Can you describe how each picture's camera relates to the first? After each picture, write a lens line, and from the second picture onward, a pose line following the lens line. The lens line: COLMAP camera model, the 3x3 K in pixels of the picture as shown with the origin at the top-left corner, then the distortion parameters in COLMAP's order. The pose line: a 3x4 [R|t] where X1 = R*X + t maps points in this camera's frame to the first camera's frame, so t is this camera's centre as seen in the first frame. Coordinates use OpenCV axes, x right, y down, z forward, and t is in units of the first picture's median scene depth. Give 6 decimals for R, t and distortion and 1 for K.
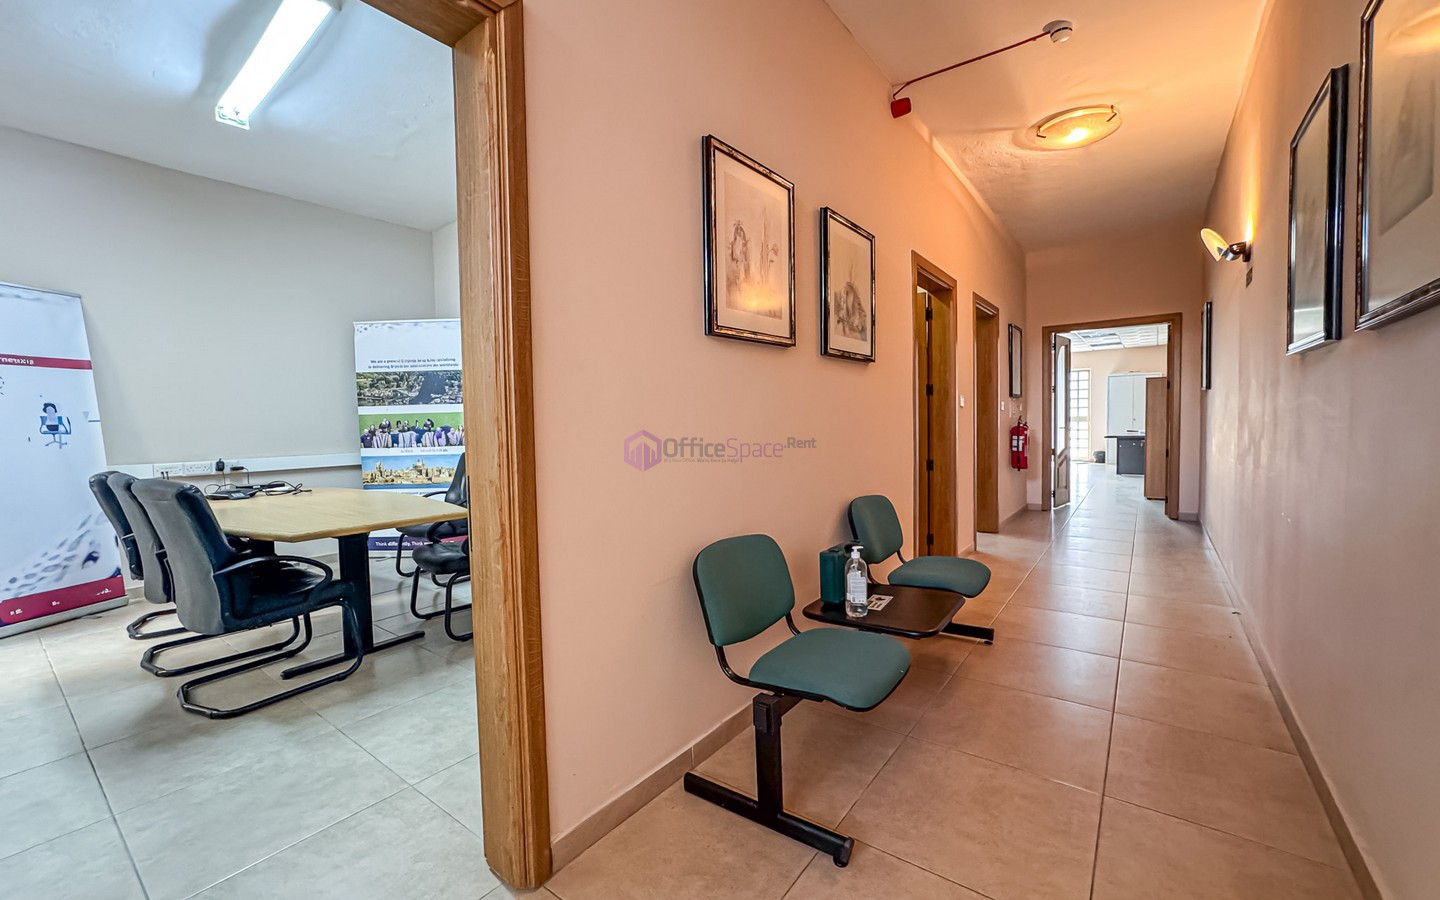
lens RADIAL K [[615.4, 0, 720.0], [0, 615.4, 450.0], [0, 0, 1]] dist [-0.000506, 0.015002]
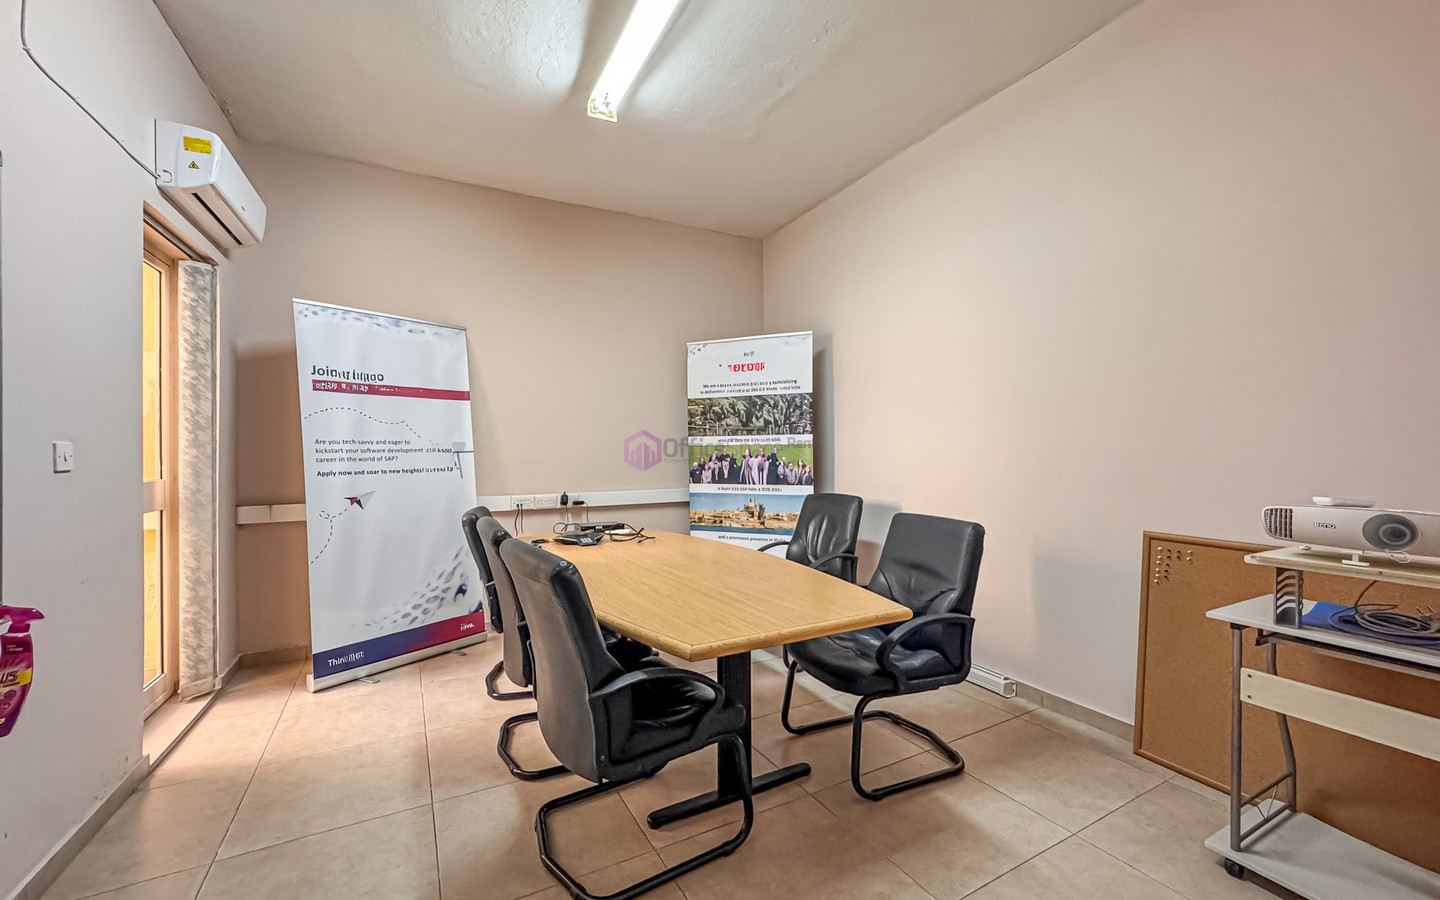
lens RADIAL K [[615.4, 0, 720.0], [0, 615.4, 450.0], [0, 0, 1]] dist [-0.000506, 0.015002]
pose [[0.921436, 0.013364, -0.388301, -0.244008], [-0.028865, 0.999001, -0.034114, -0.027172], [0.387457, 0.042643, 0.920901, 0.242793]]
